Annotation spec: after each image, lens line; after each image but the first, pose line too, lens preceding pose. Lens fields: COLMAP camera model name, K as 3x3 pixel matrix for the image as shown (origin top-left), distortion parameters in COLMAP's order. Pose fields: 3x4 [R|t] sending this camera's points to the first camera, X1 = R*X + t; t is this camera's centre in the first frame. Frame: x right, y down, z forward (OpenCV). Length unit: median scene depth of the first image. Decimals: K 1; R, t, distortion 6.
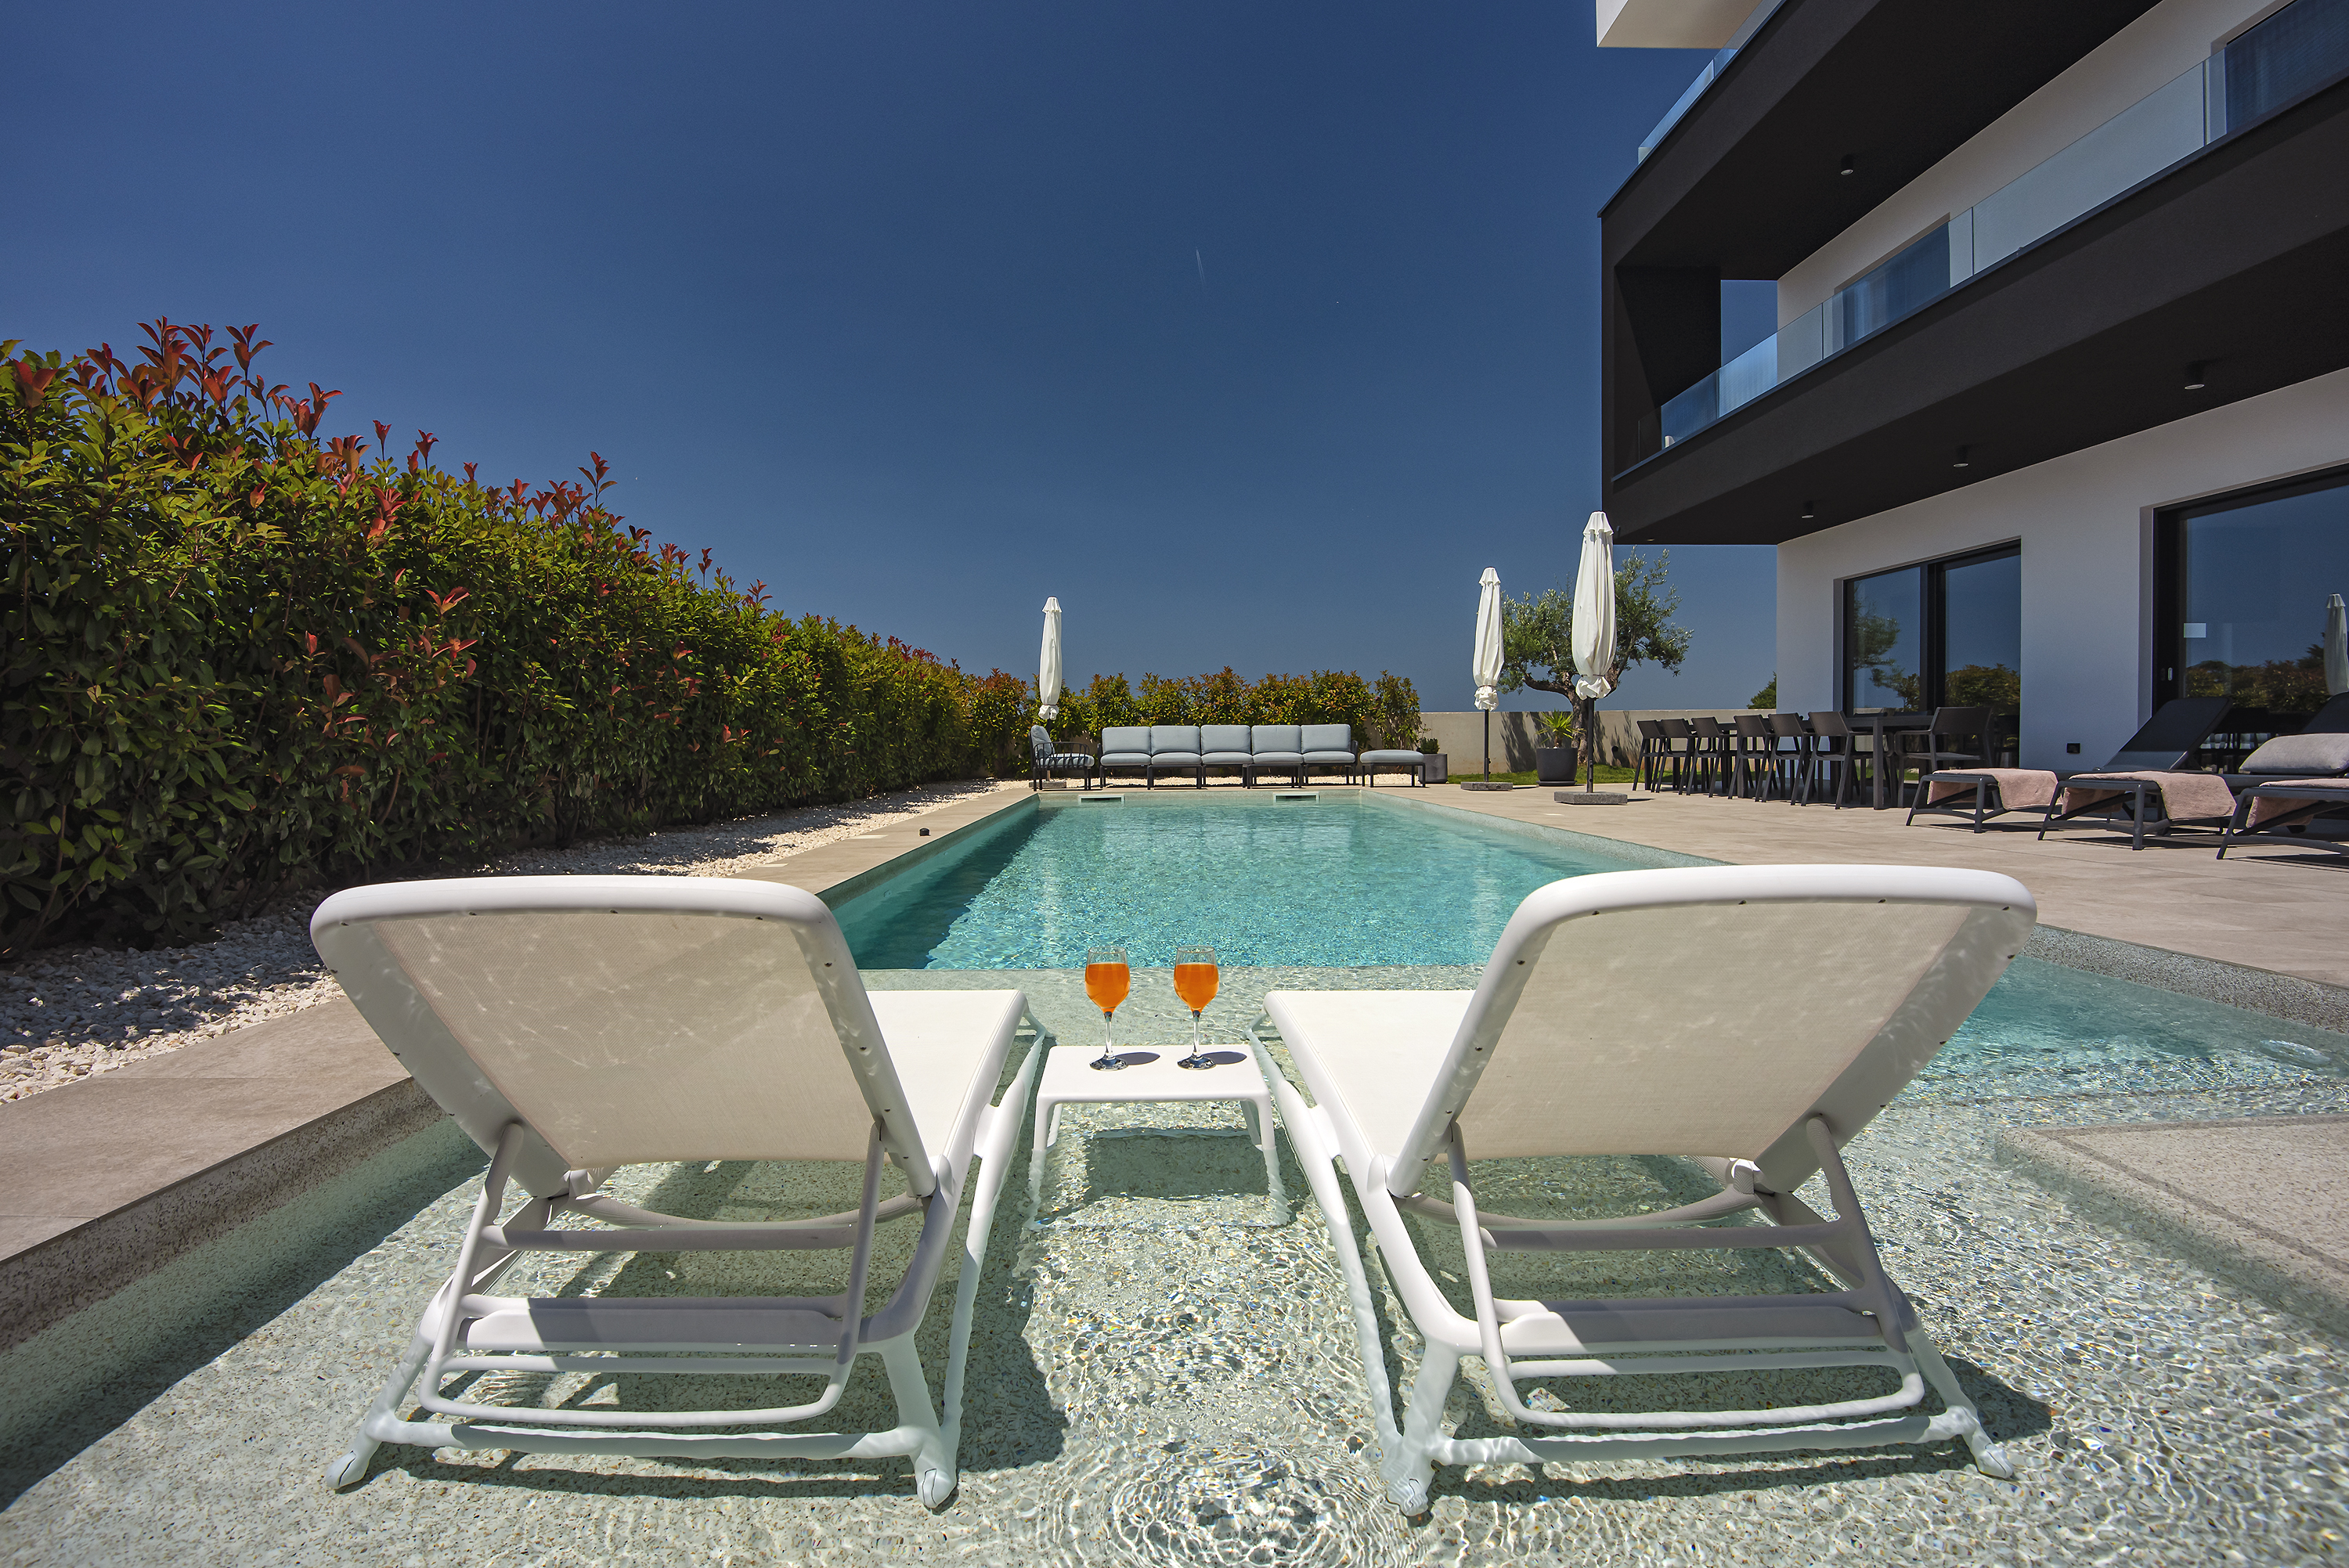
lens RADIAL K [[1100.7, 0, 1171.4], [0, 1100.7, 780.9], [0, 0, 1]] dist [-0.028025, -0.000460]
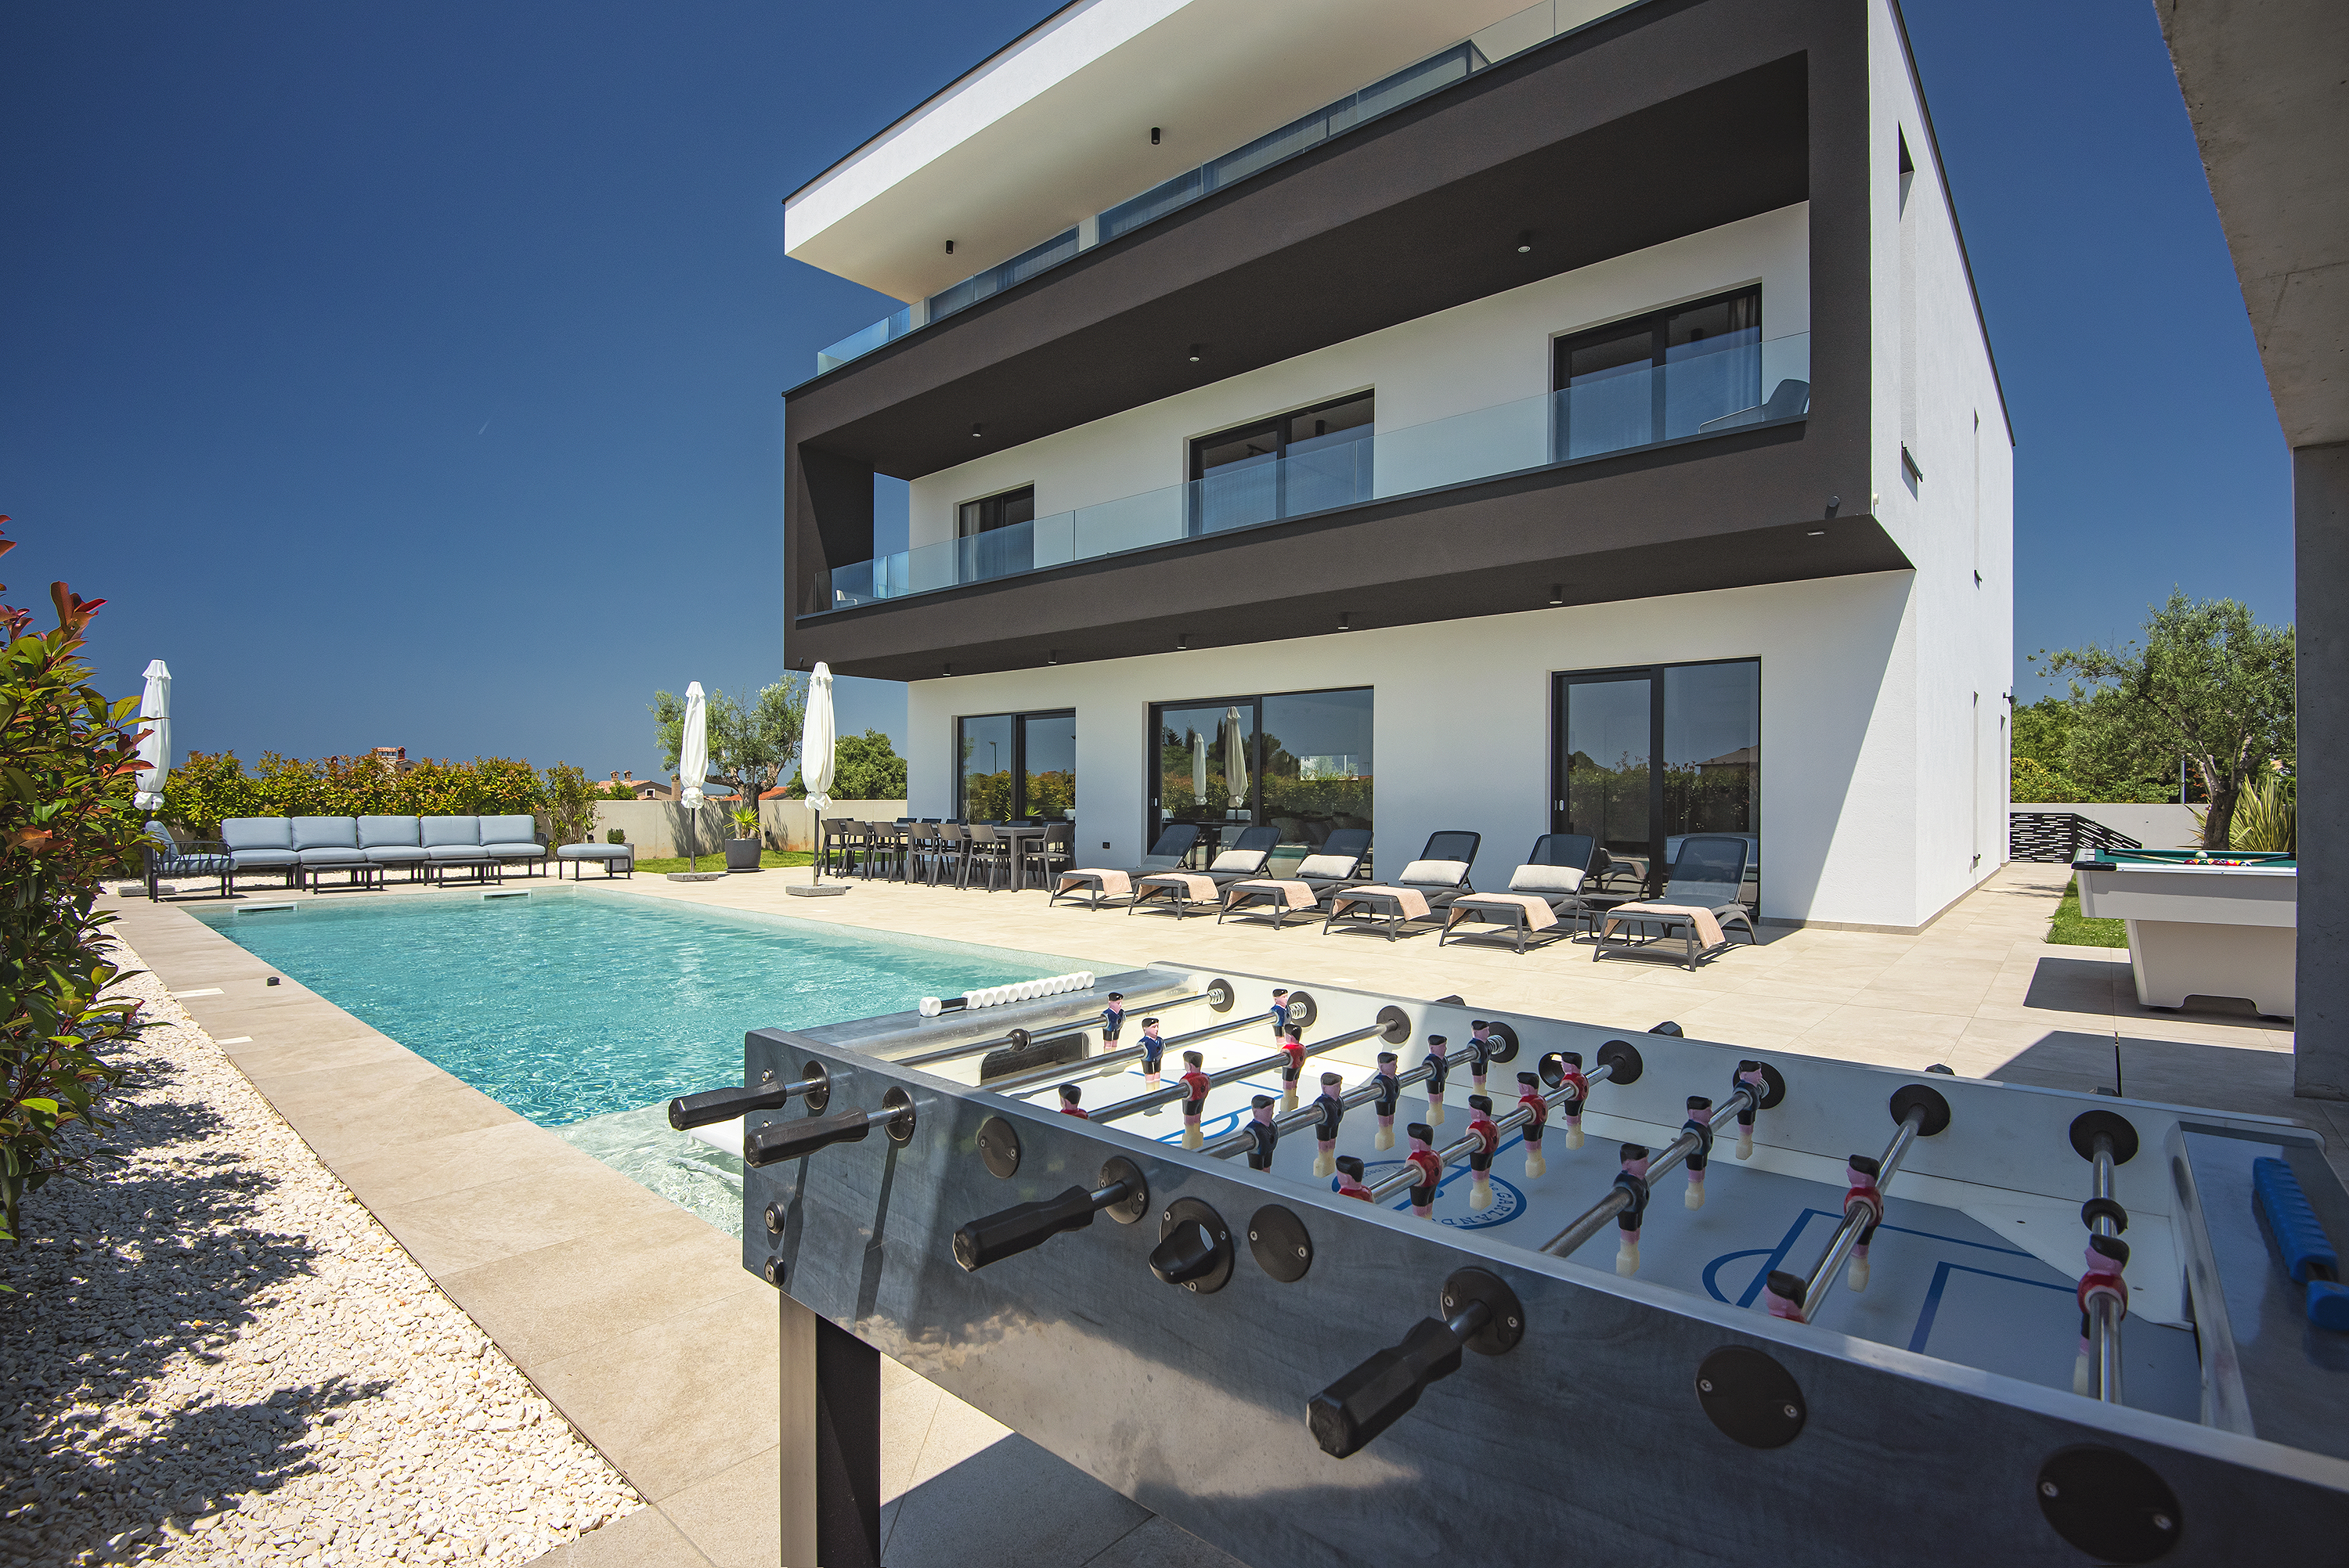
lens RADIAL K [[1100.7, 0, 1151.6], [0, 1100.7, 790.2], [0, 0, 1]] dist [-0.028025, -0.000460]
pose [[0.677982, 0.016262, 0.734899, -0.189932], [0.013839, 0.999296, -0.034881, -0.032064], [-0.734948, 0.033819, 0.677279, -0.093043]]
